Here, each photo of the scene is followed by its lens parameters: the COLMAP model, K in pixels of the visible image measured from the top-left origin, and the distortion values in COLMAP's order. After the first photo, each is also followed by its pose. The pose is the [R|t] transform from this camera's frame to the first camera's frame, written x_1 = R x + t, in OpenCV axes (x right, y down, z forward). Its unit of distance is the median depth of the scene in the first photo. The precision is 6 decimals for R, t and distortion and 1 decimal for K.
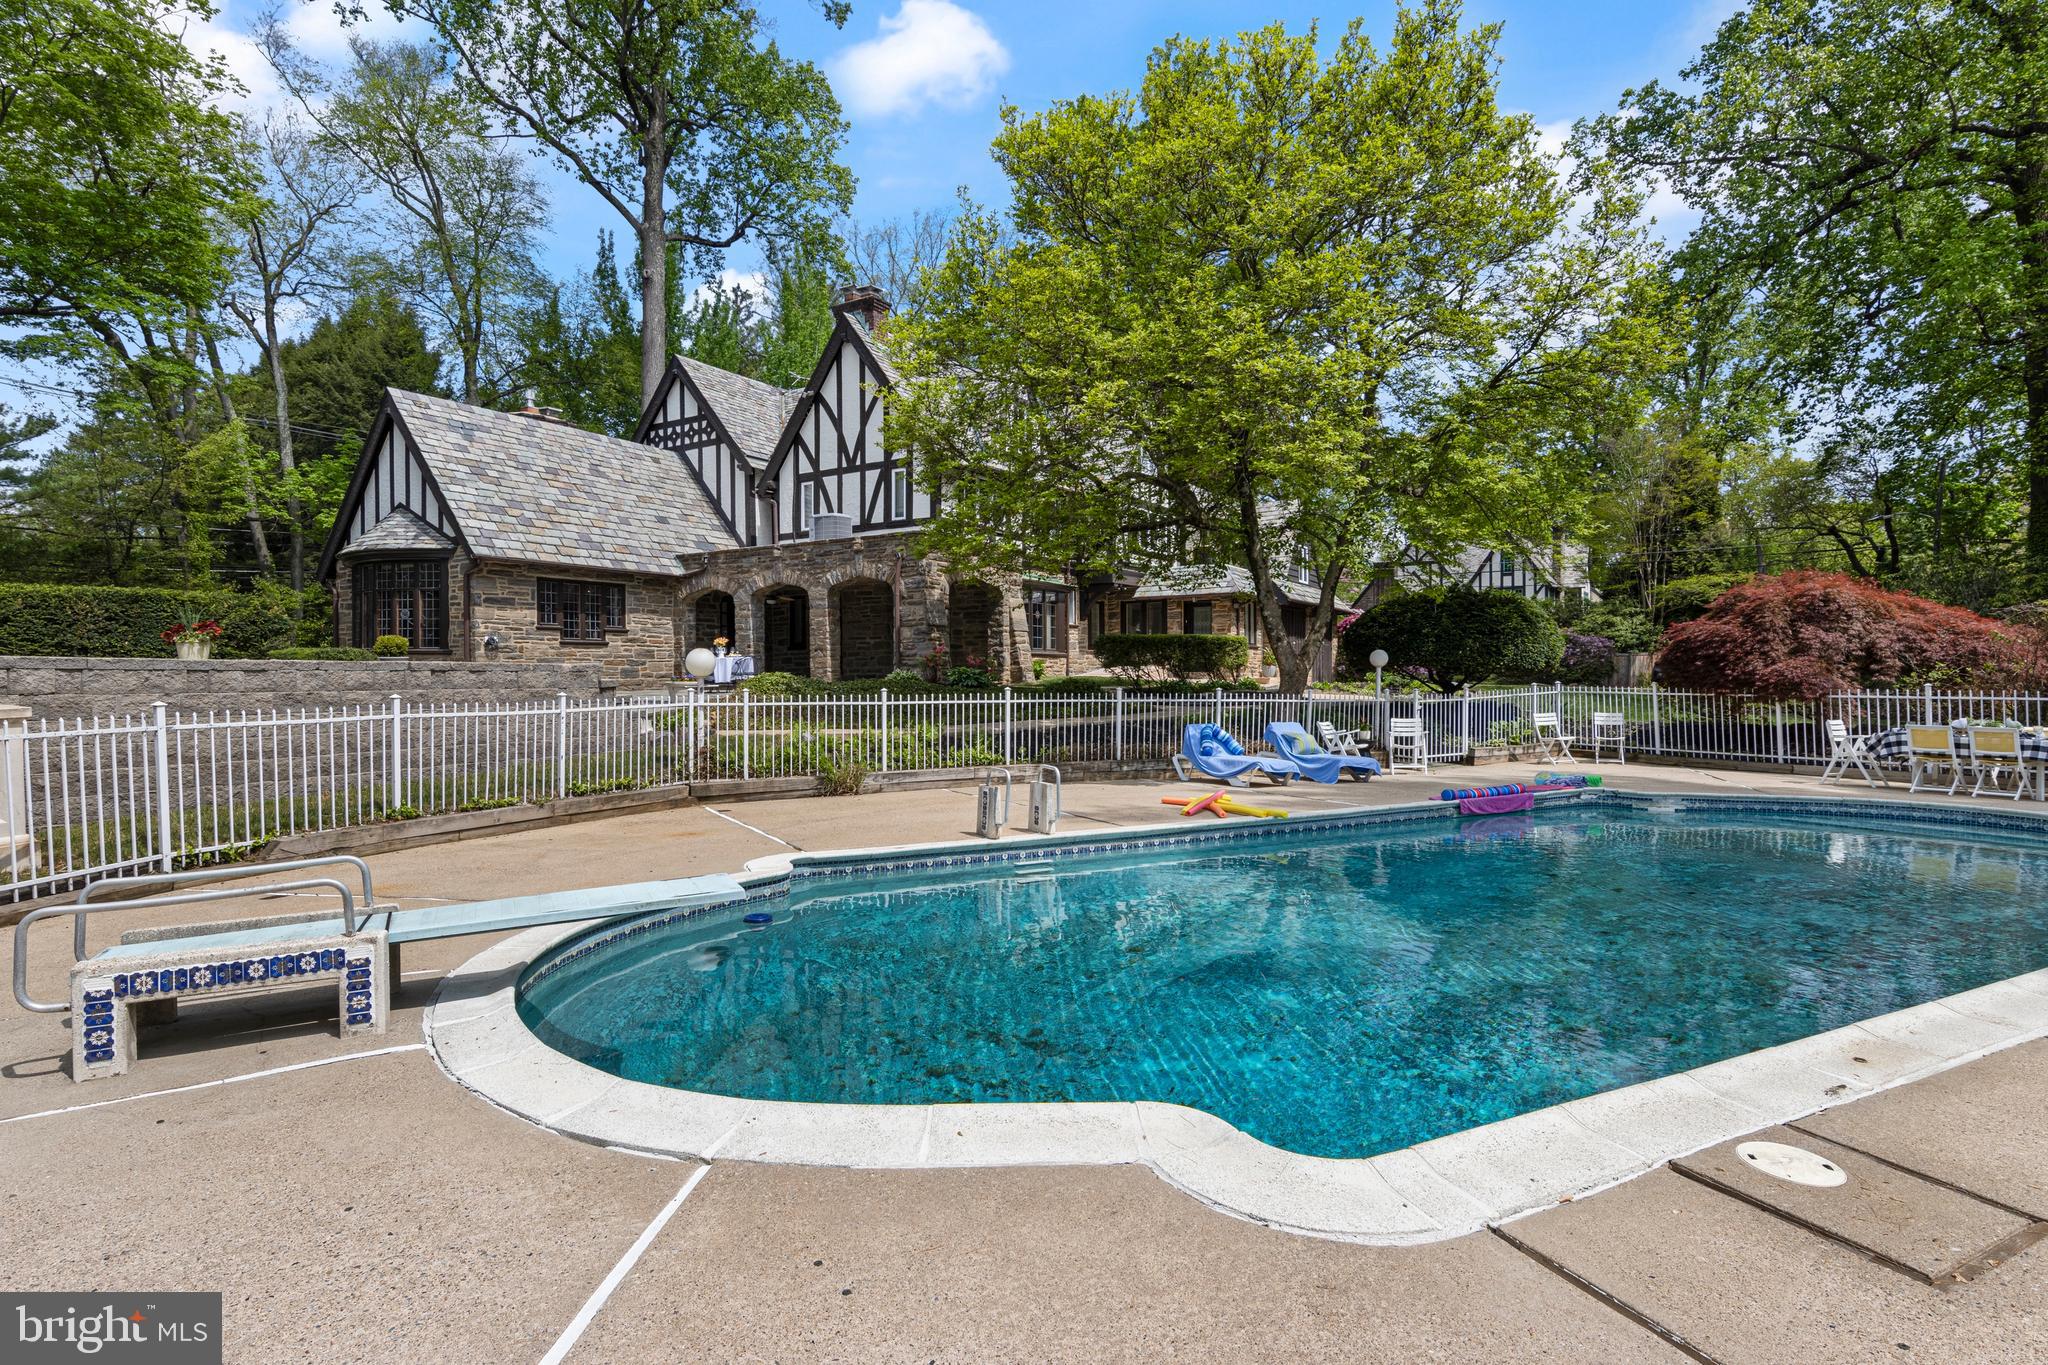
lens RADIAL K [[1057.7, 0, 1032.4], [0, 1057.7, 679.3], [0, 0, 1]] dist [-0.000114, -0.003276]
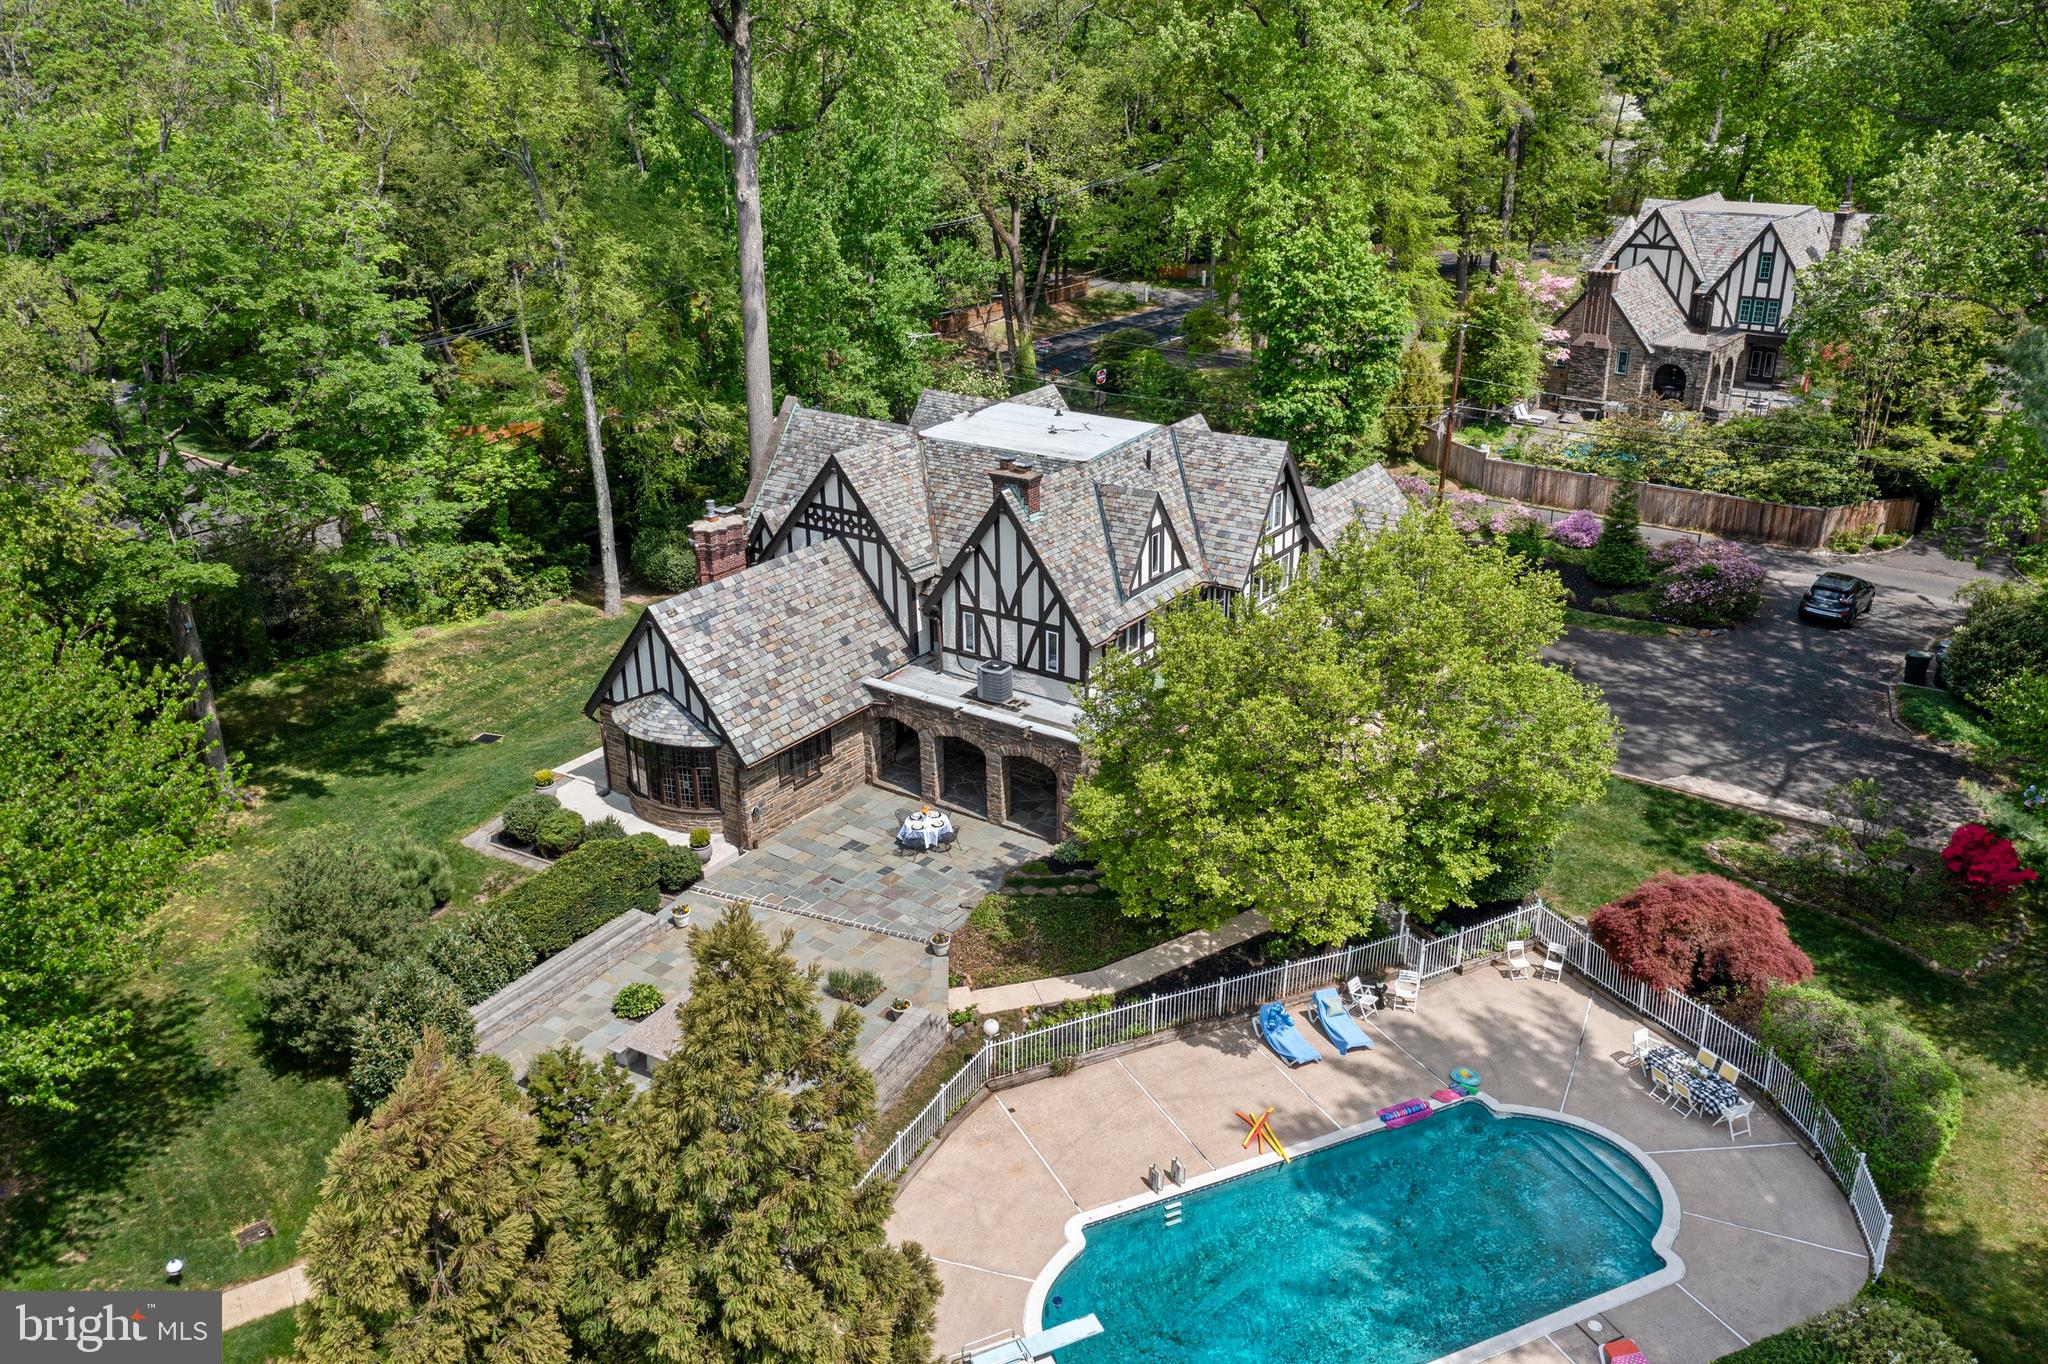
lens RADIAL K [[1627.2, 0, 1033.2], [0, 1627.2, 683.6], [0, 0, 1]] dist [-0.018591, 0.005509]
pose [[0.998458, 0.013647, -0.053807, -0.045669], [0.007530, 0.927054, 0.374853, -0.787392], [0.054998, -0.374680, 0.925521, -0.676673]]
